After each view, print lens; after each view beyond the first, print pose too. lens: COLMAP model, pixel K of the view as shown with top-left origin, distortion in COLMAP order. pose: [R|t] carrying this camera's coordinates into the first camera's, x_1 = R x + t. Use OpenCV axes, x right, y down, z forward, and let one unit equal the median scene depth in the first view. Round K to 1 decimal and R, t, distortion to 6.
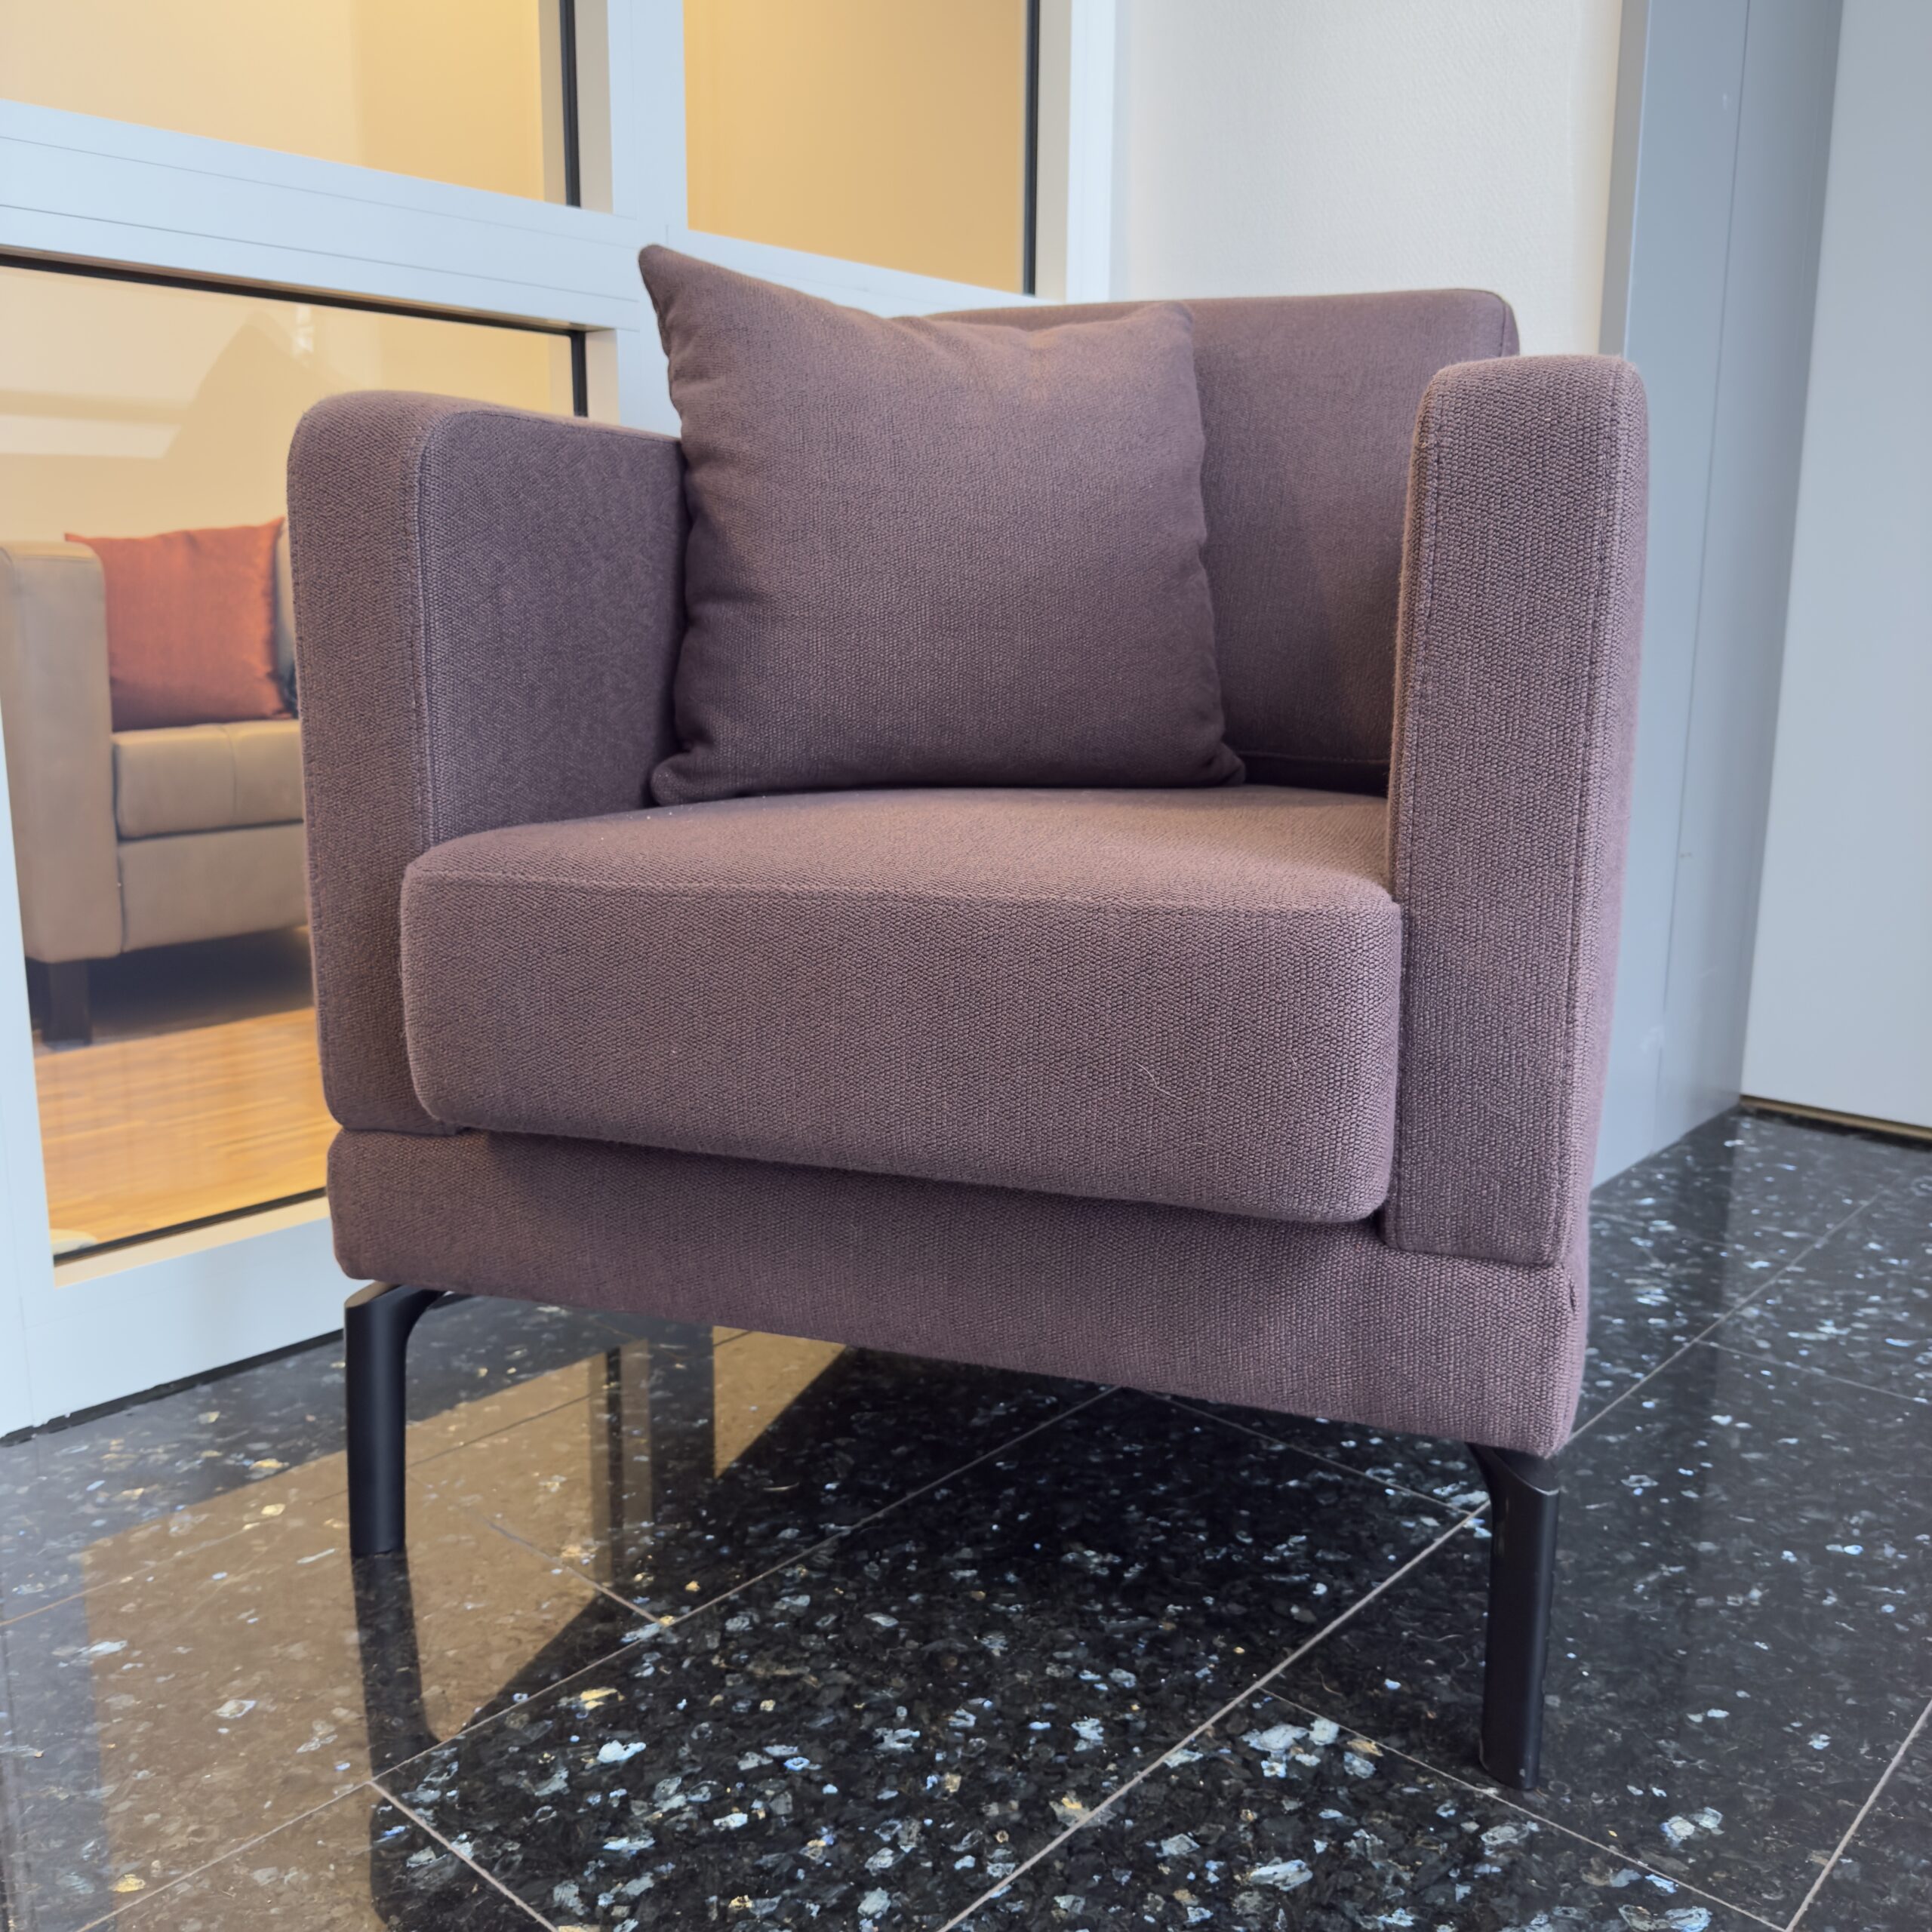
lens RADIAL K [[1868.1, 0, 977.9], [0, 1868.1, 922.9], [0, 0, 1]] dist [-0.001715, -0.014846]
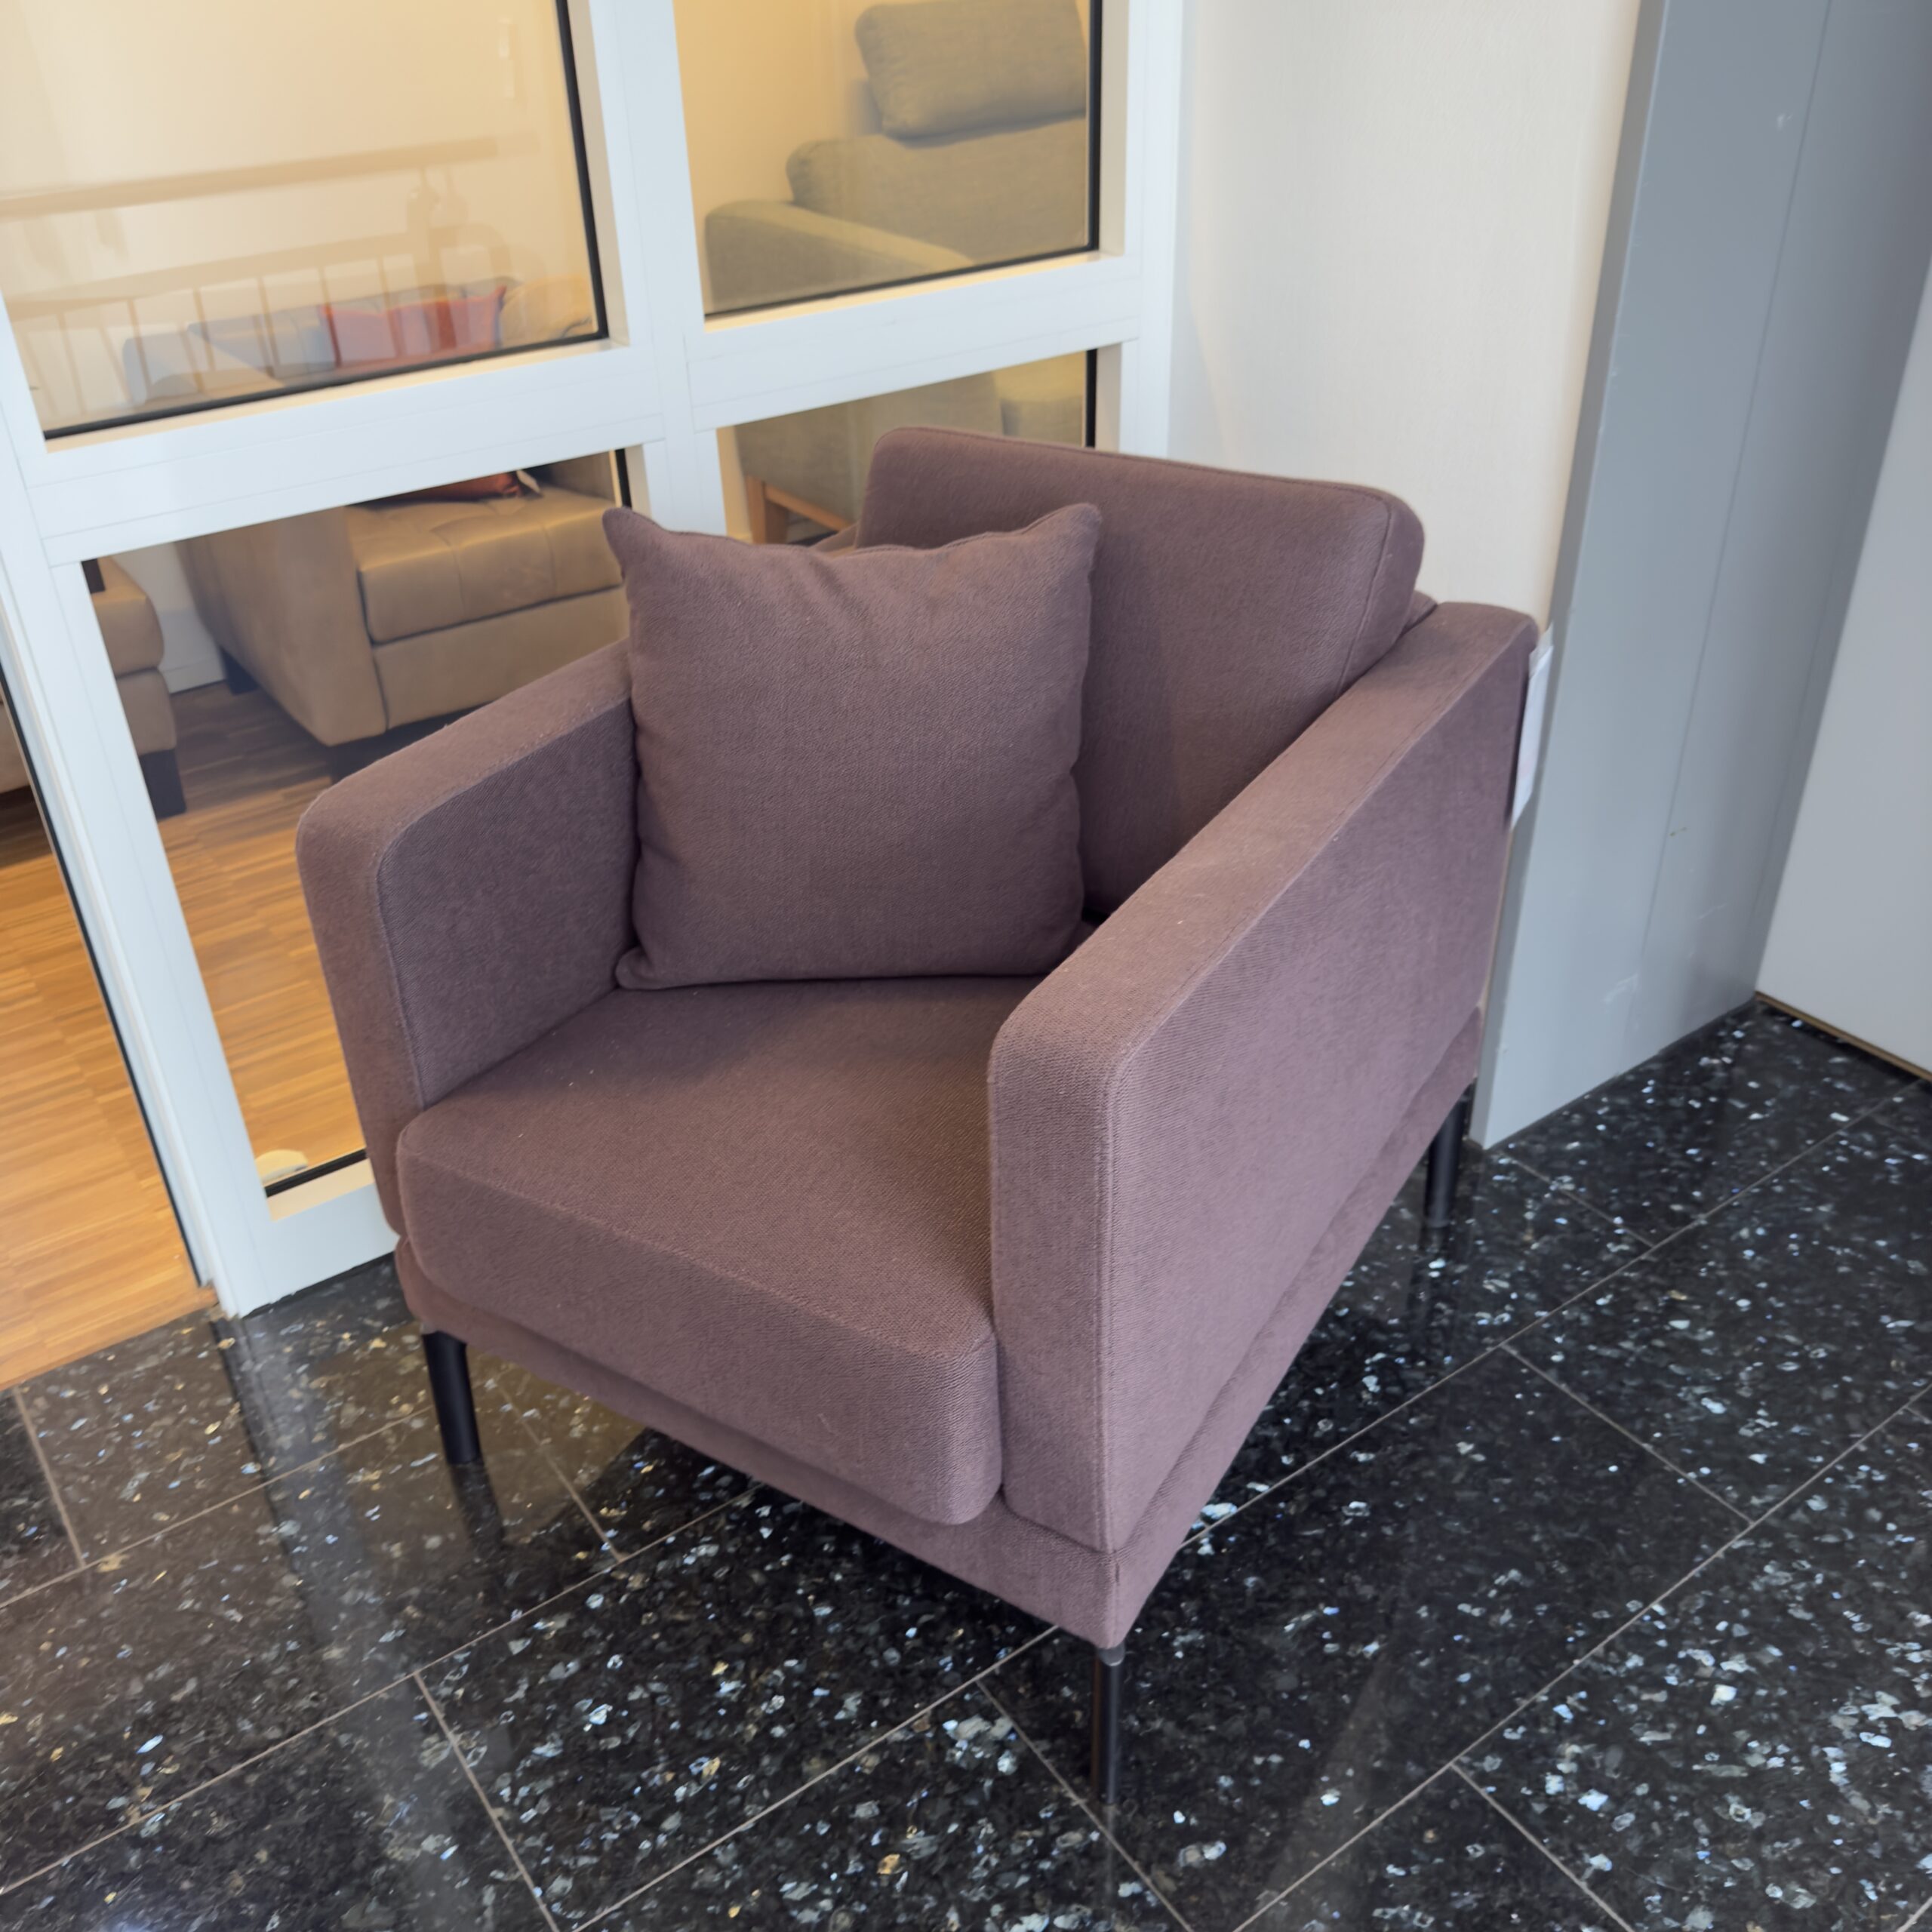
lens RADIAL K [[1847.5, 0, 932.1], [0, 1847.5, 969.4], [0, 0, 1]] dist [0.013994, -0.040022]
pose [[0.972034, 0.087757, -0.217825, 0.416417], [-0.002380, 0.931187, 0.364533, -0.709673], [0.234827, -0.353821, 0.905355, -0.160729]]
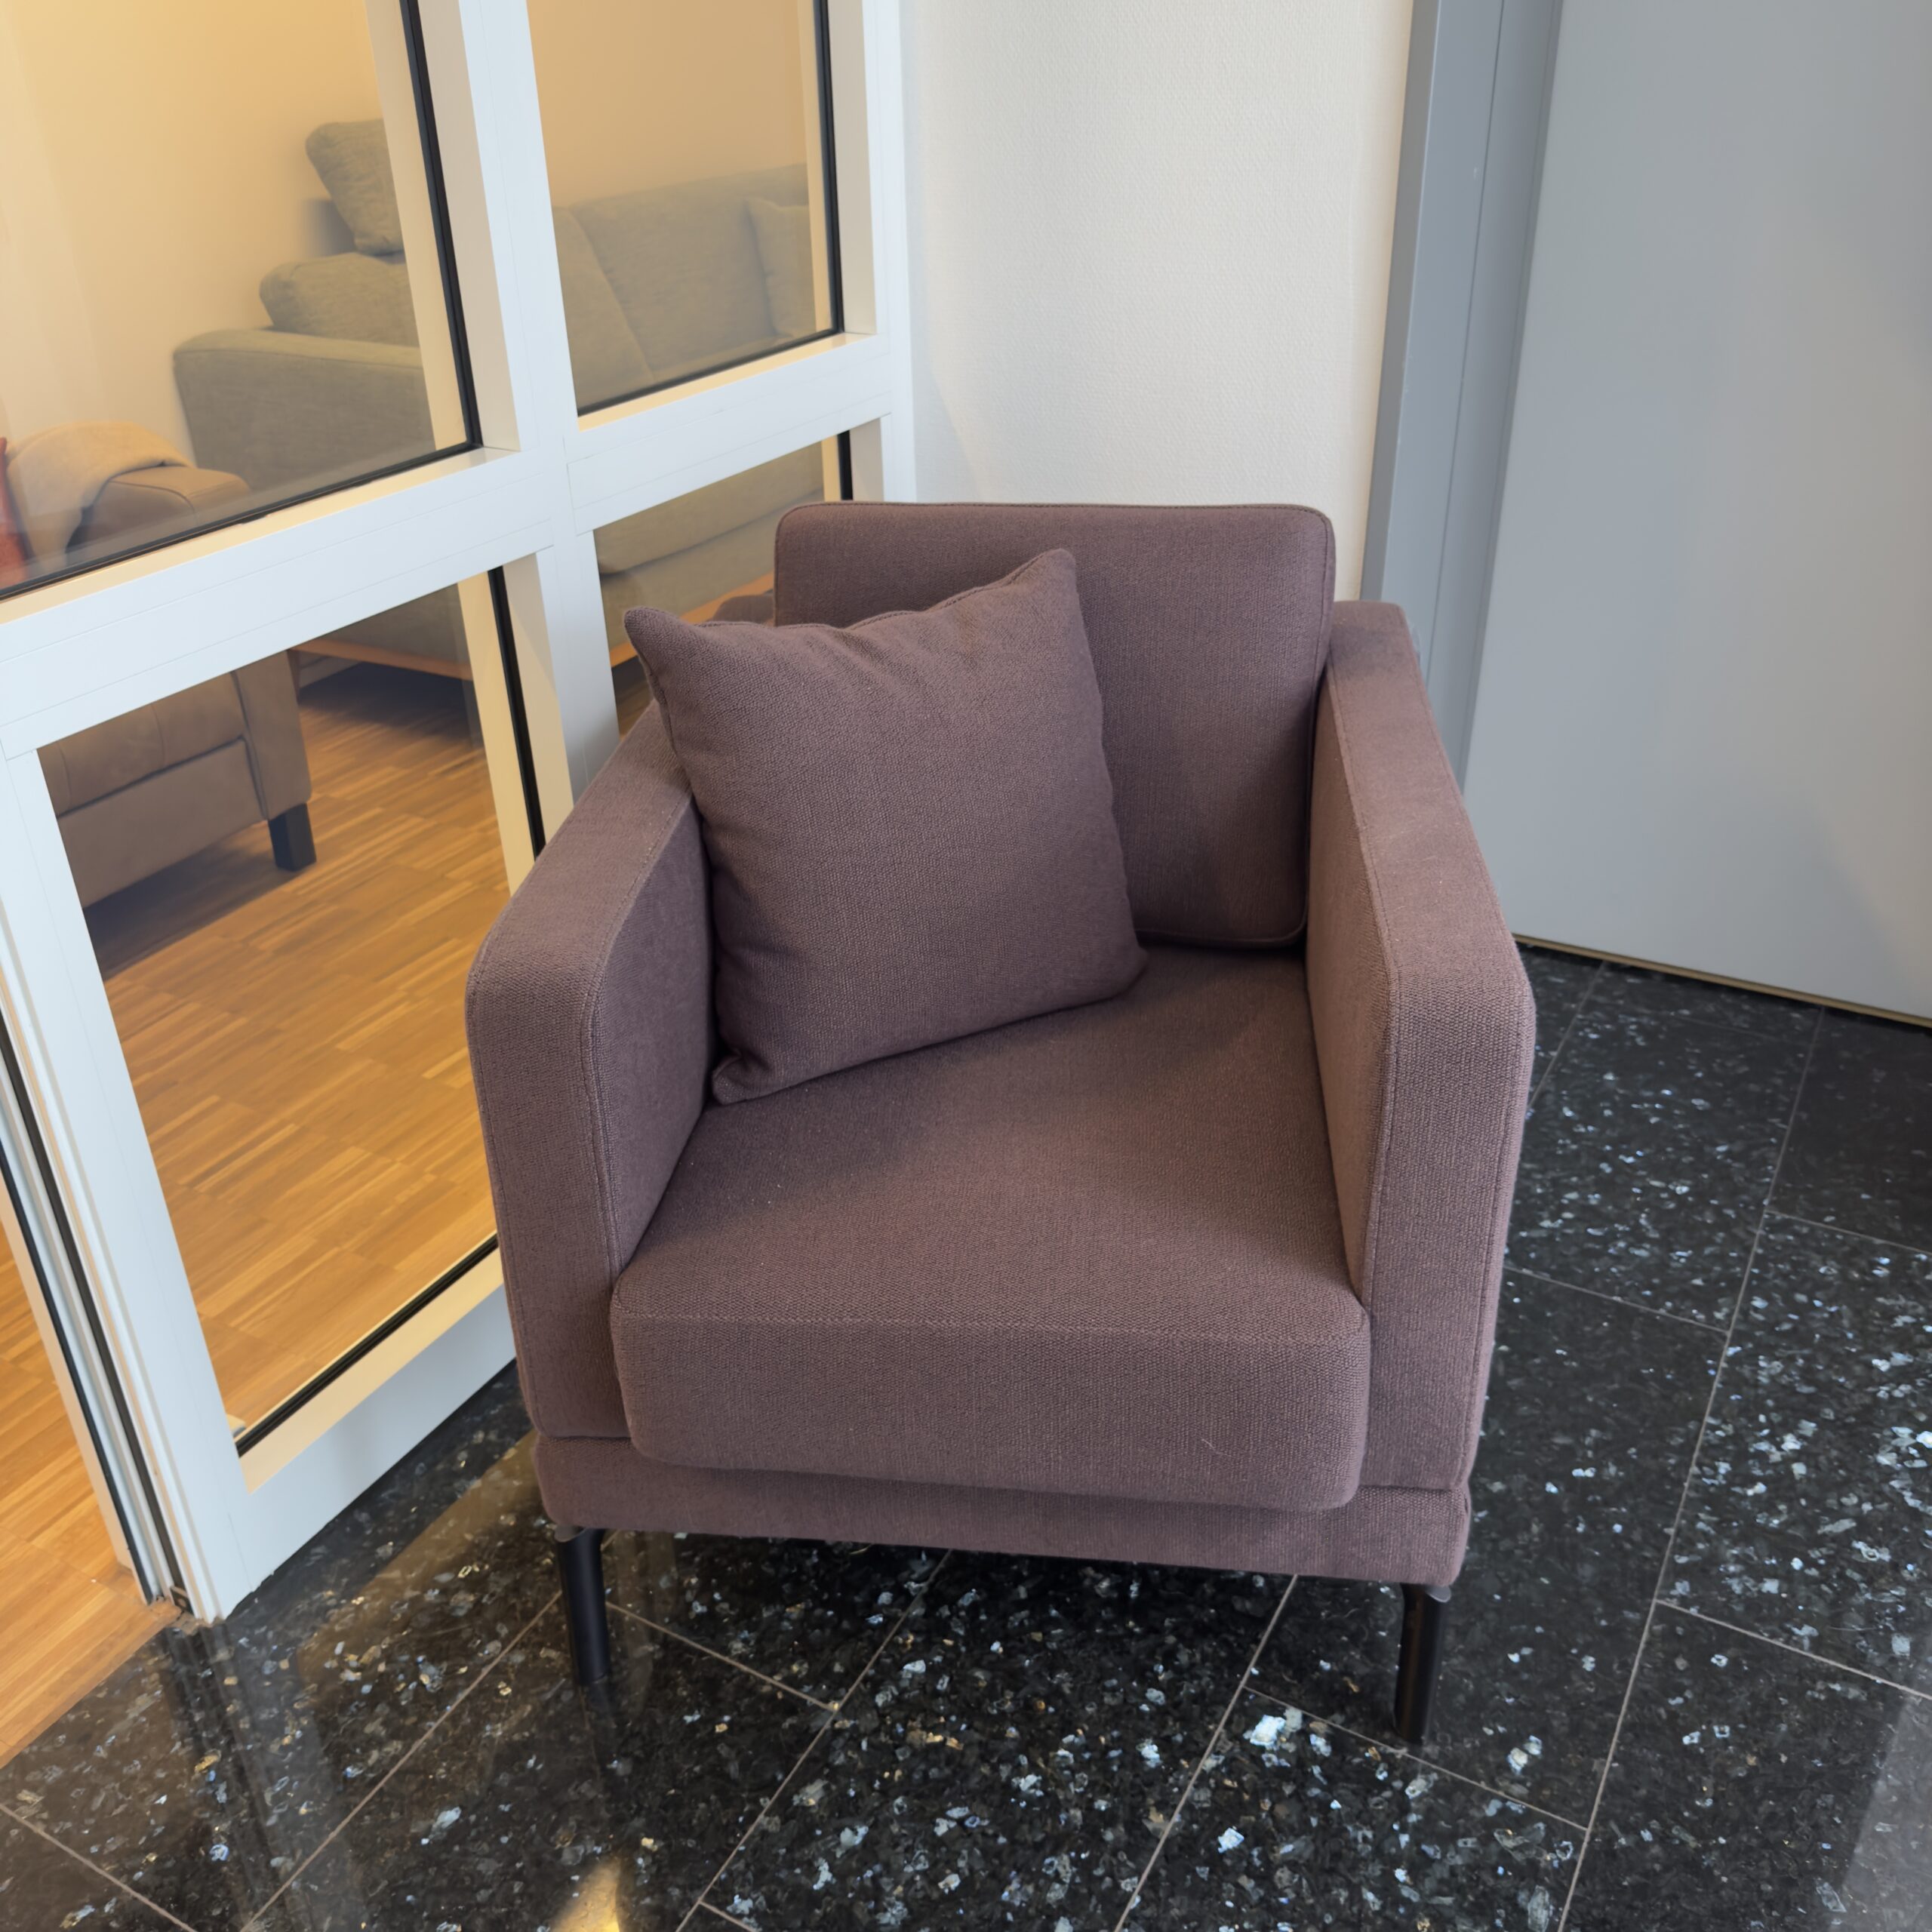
lens RADIAL K [[1868.1, 0, 977.9], [0, 1868.1, 922.9], [0, 0, 1]] dist [-0.001715, -0.014846]
pose [[0.975875, -0.125751, 0.178477, -0.269791], [0.067157, 0.950728, 0.302665, -0.697730], [-0.207743, -0.283377, 0.936237, -0.210662]]
